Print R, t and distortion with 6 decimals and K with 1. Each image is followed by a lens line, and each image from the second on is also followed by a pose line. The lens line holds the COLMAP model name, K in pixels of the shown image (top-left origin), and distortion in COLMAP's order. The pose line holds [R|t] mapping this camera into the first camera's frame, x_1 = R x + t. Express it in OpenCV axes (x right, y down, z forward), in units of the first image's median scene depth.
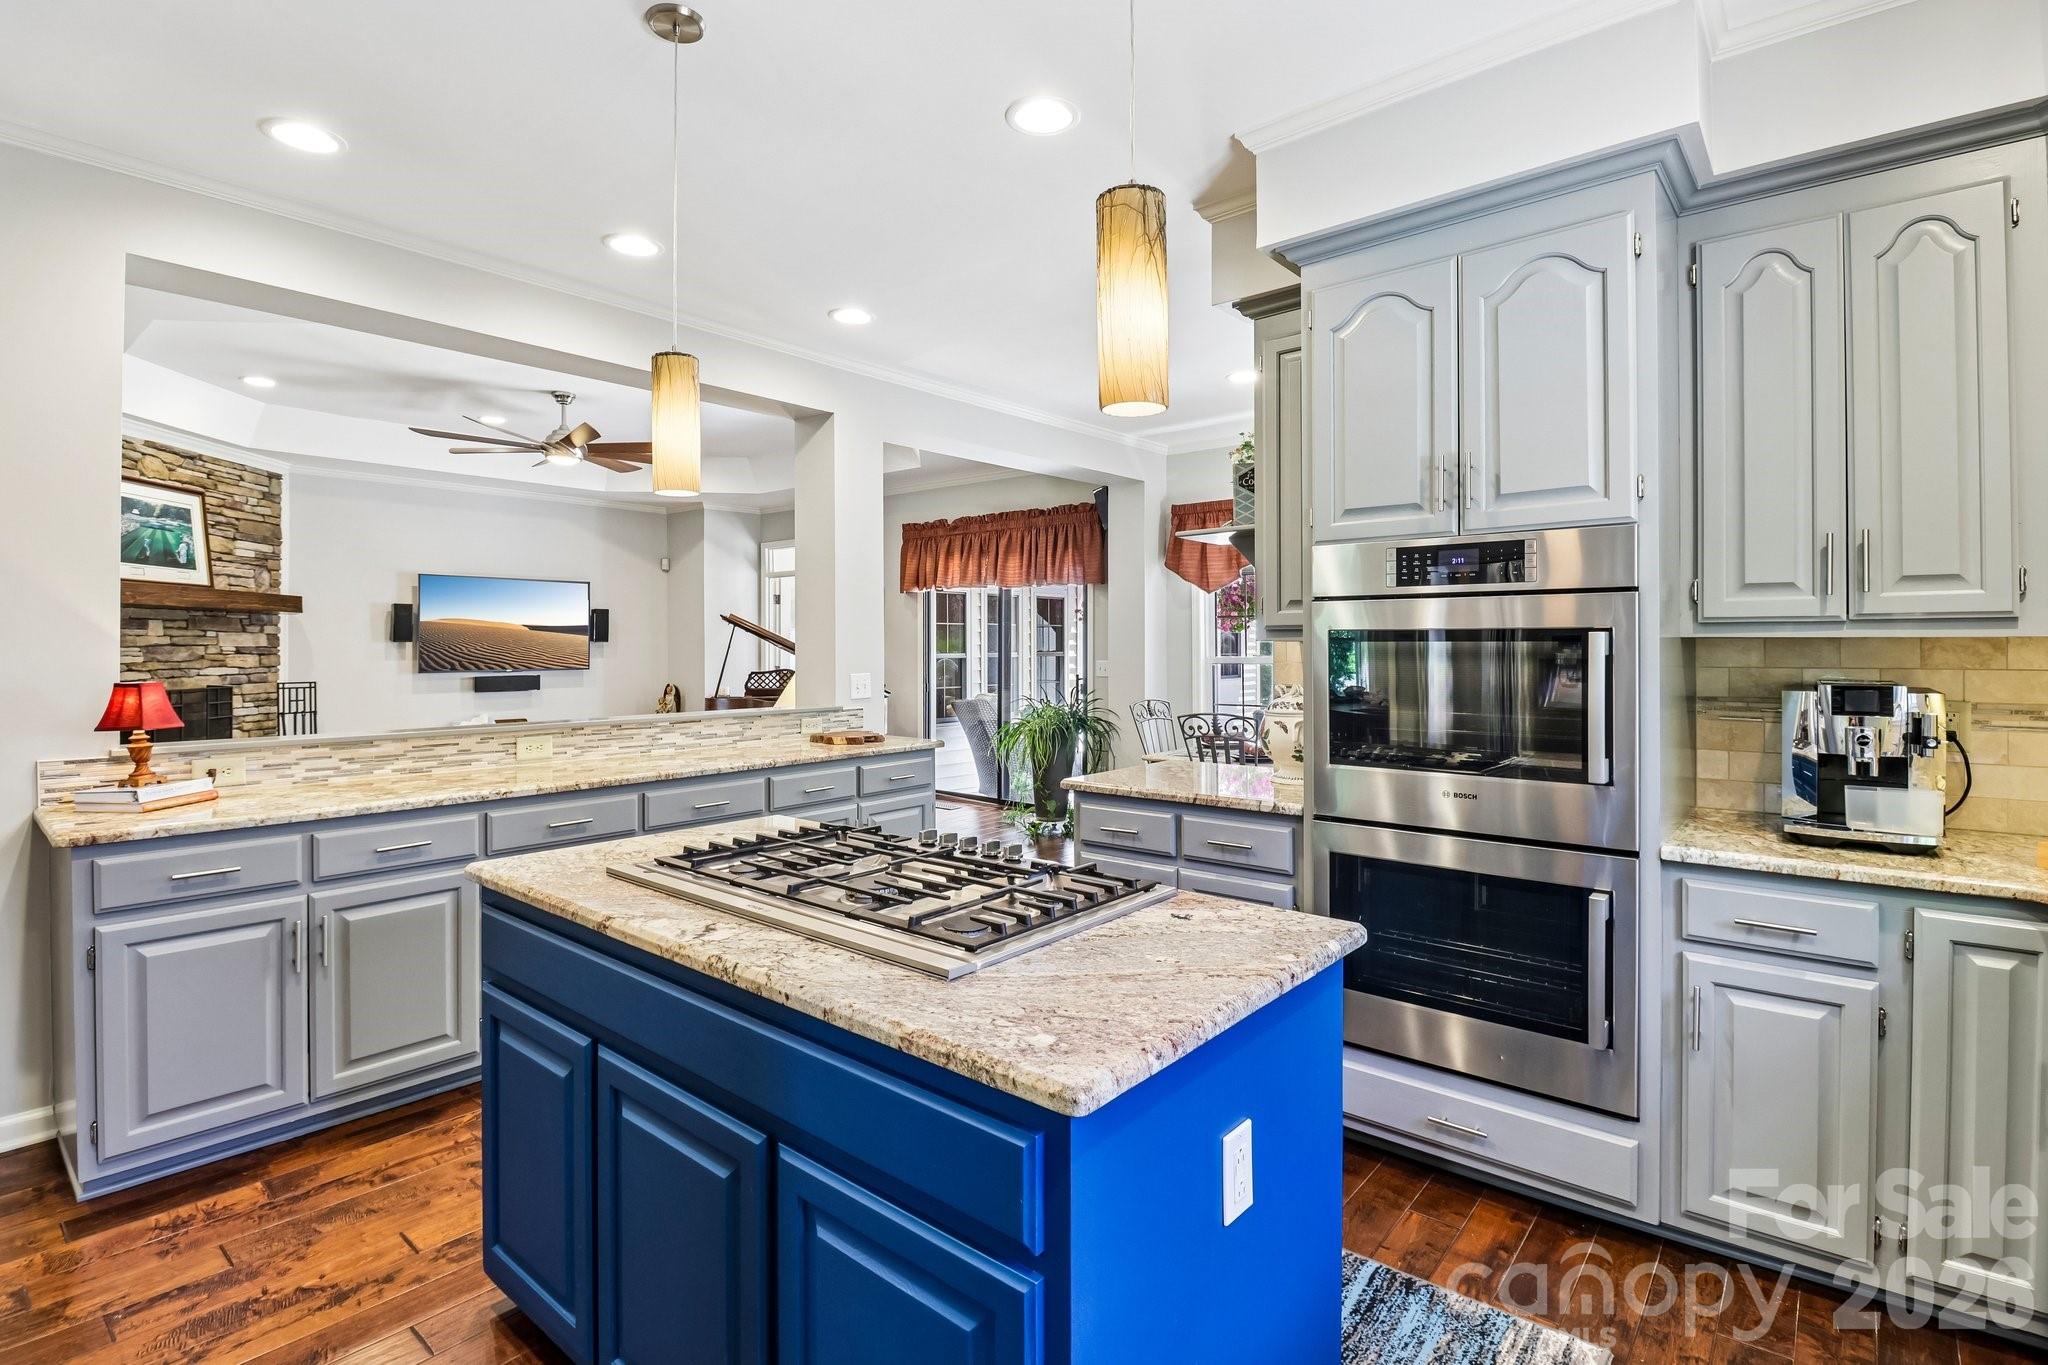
lens RADIAL K [[971.5, 0, 1031.3], [0, 971.5, 642.9], [0, 0, 1]] dist [0.000954, -0.016815]
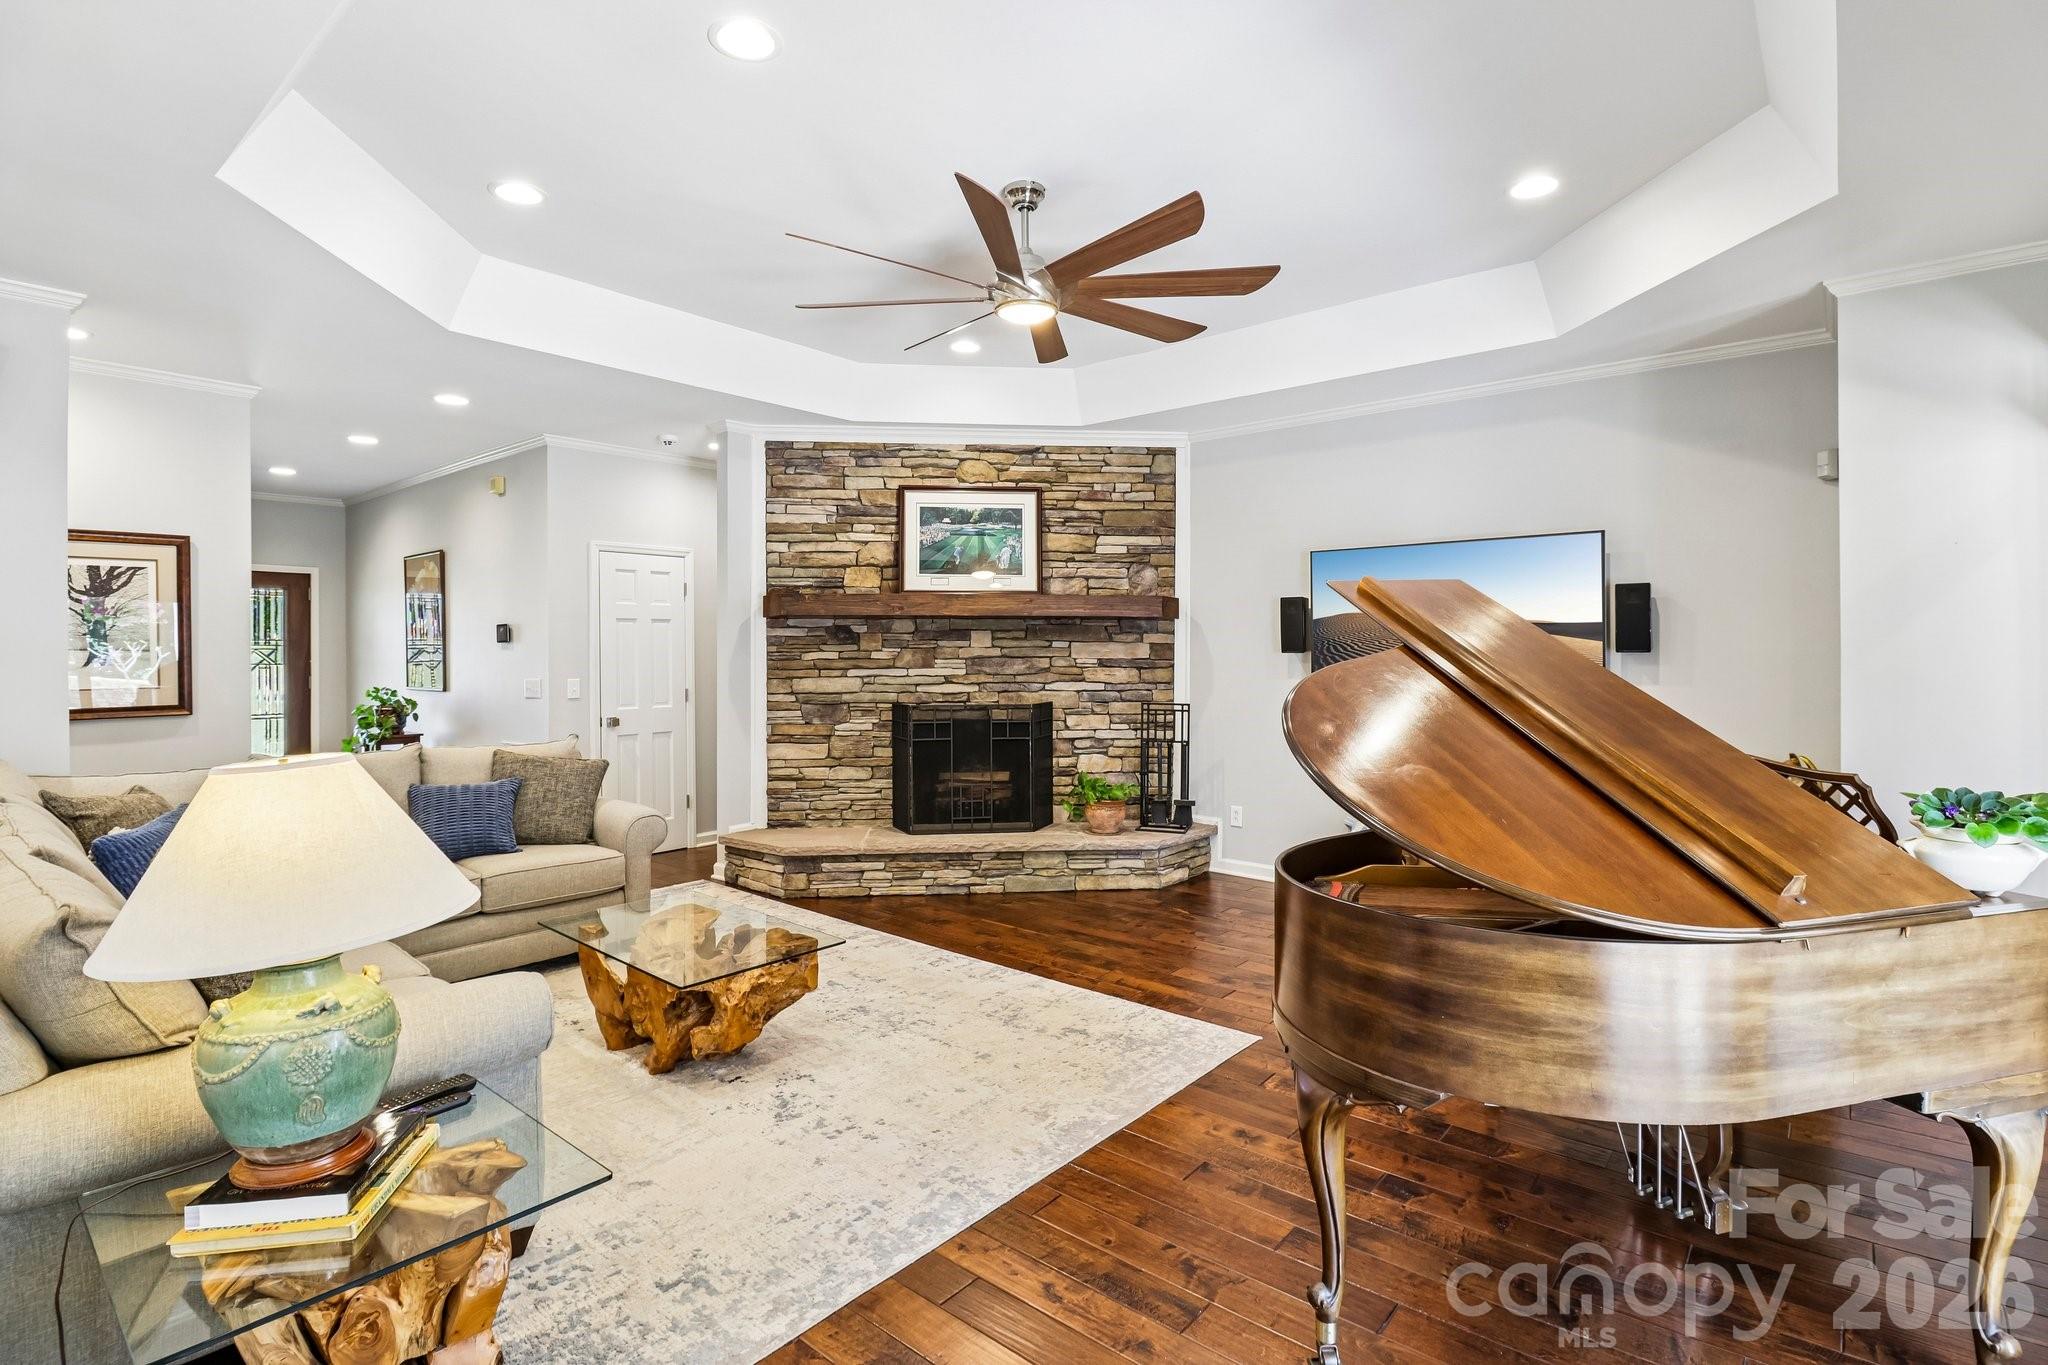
lens RADIAL K [[971.5, 0, 1031.3], [0, 971.5, 642.9], [0, 0, 1]] dist [0.000954, -0.016815]
pose [[-0.002539, -0.008401, -0.999961, 0.050122], [0.002774, 0.999961, -0.008408, -0.003232], [0.999993, -0.002795, -0.002516, 0.992273]]
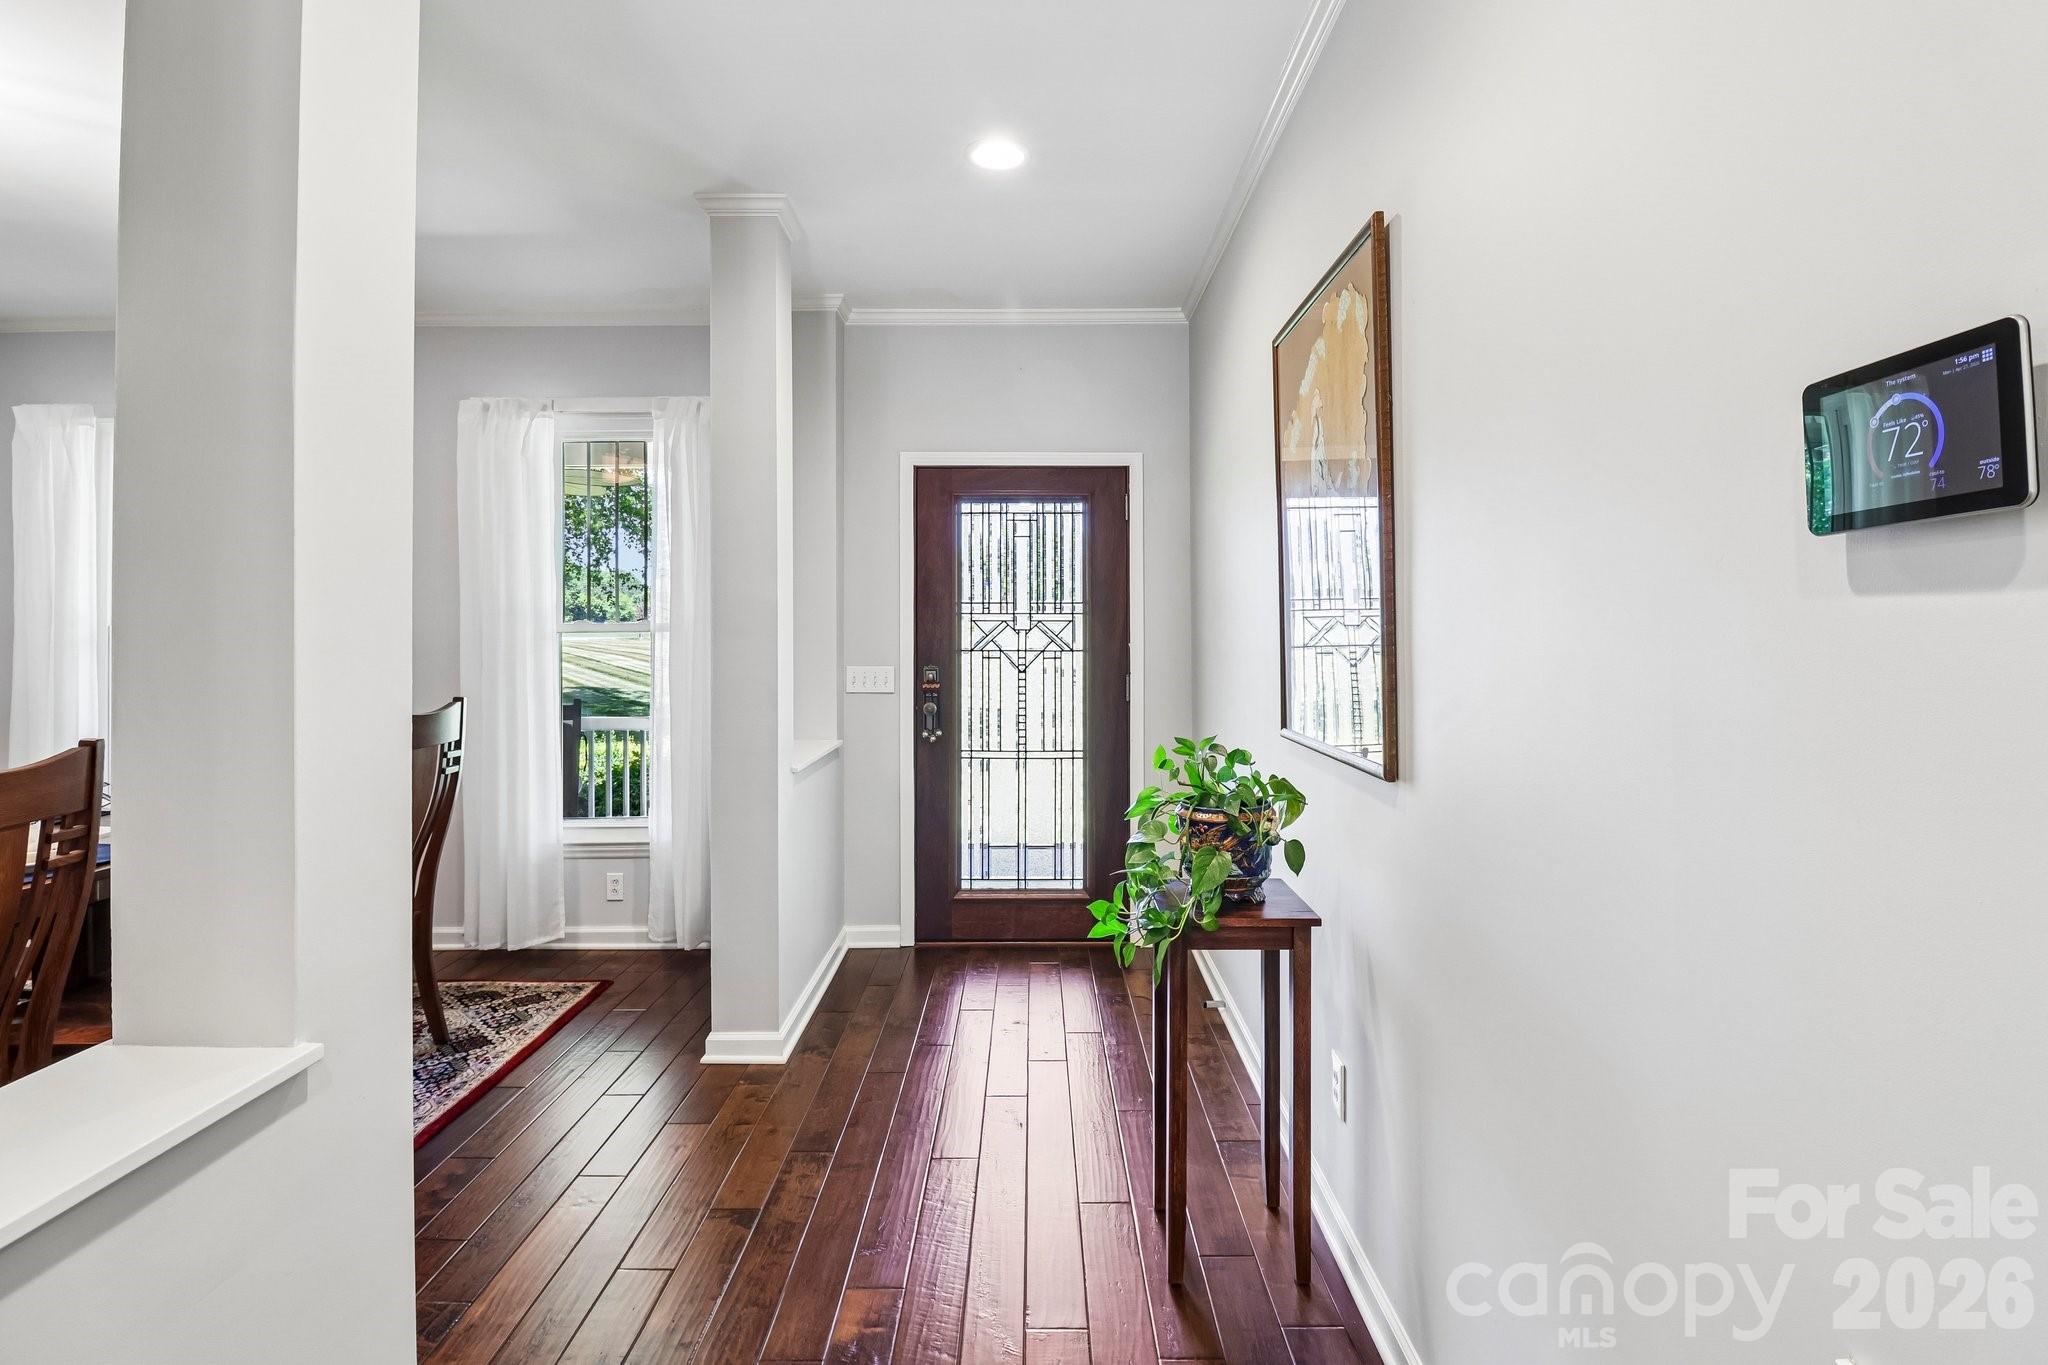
lens RADIAL K [[971.5, 0, 1031.3], [0, 971.5, 642.9], [0, 0, 1]] dist [0.000954, -0.016815]
pose [[-0.768038, 0.006271, -0.640374, -0.794181], [-0.001304, 0.999935, 0.011355, -0.000753], [0.640403, 0.009556, -0.767980, 0.467785]]
